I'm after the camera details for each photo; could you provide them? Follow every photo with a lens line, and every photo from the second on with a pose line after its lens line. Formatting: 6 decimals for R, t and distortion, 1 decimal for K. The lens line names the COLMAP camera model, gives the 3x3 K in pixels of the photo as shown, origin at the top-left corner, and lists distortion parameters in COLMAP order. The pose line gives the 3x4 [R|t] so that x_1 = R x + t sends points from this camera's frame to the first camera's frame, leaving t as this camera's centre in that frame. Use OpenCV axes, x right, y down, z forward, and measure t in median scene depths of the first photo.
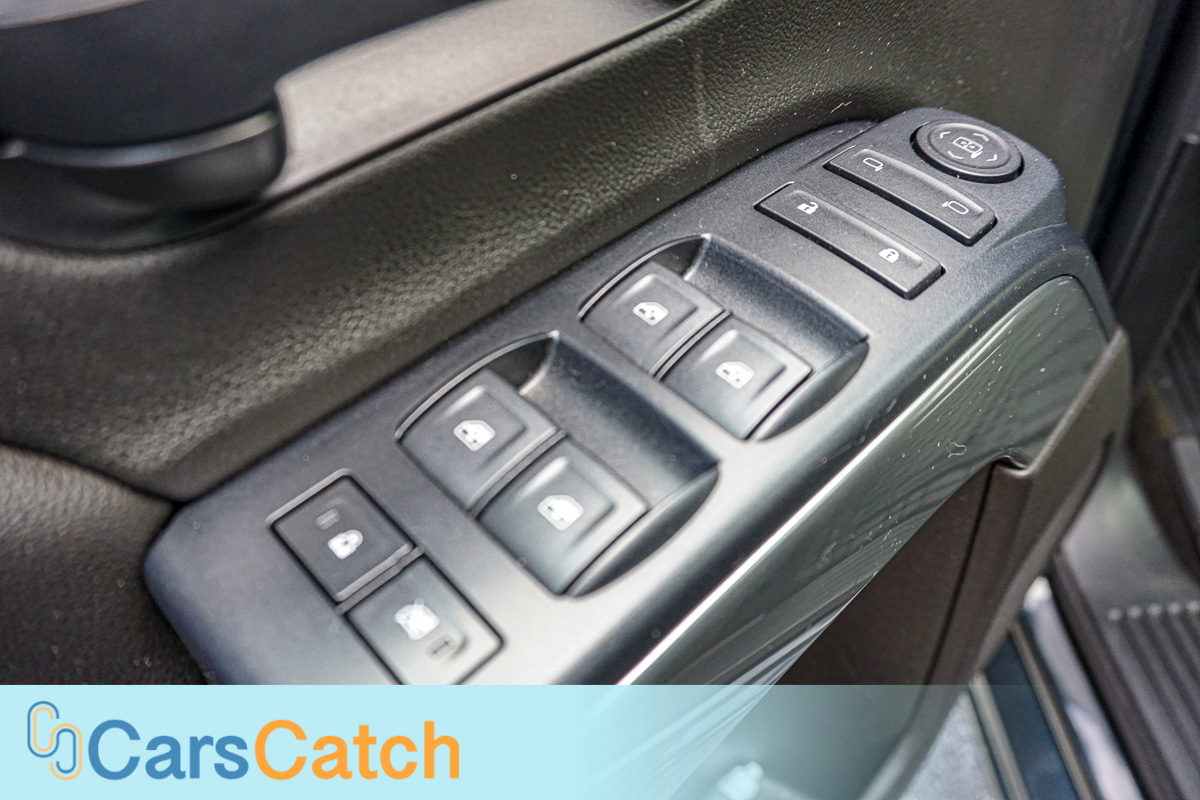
lens RADIAL K [[853.4, 0, 600.0], [0, 853.4, 400.0], [0, 0, 1]] dist [-0.051696, 0.044149]
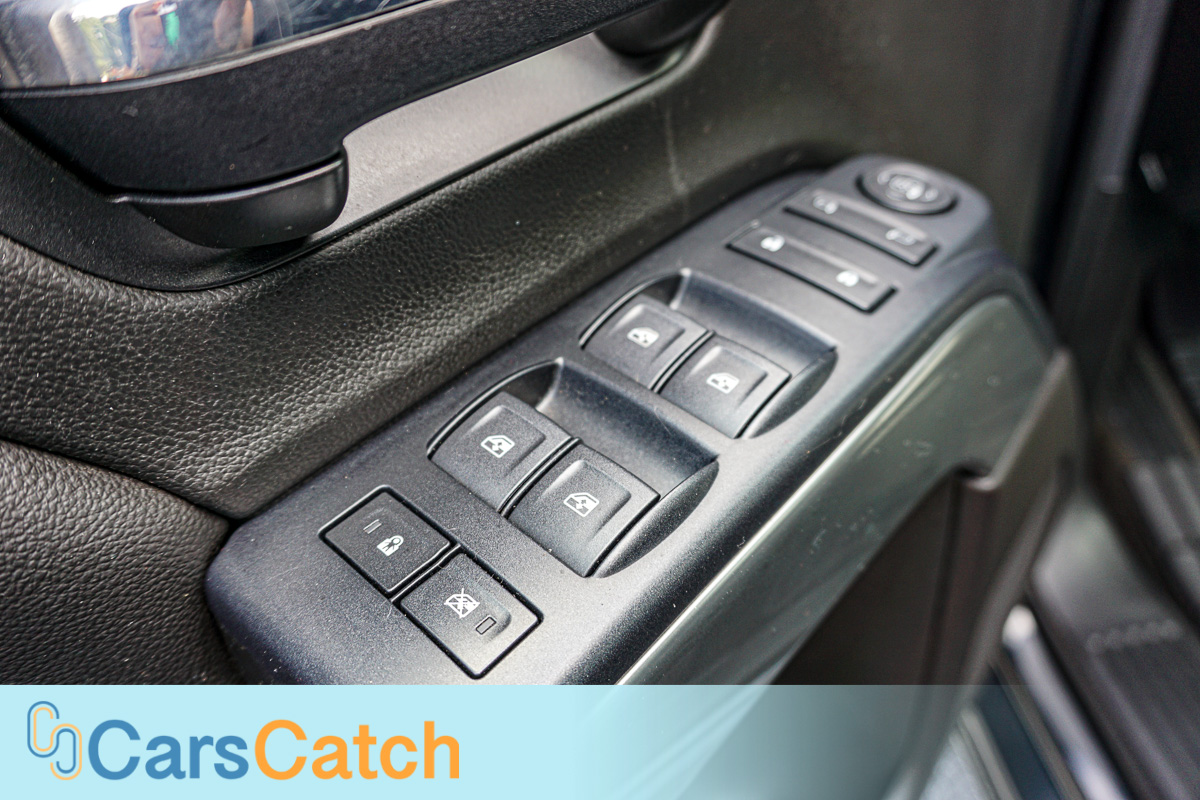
lens RADIAL K [[853.4, 0, 600.0], [0, 853.4, 400.0], [0, 0, 1]] dist [-0.051696, 0.044149]
pose [[0.997237, -0.062567, 0.040058, -0.049965], [0.066244, 0.992957, -0.098221, 0.090535], [-0.033630, 0.100603, 0.994358, -0.113735]]
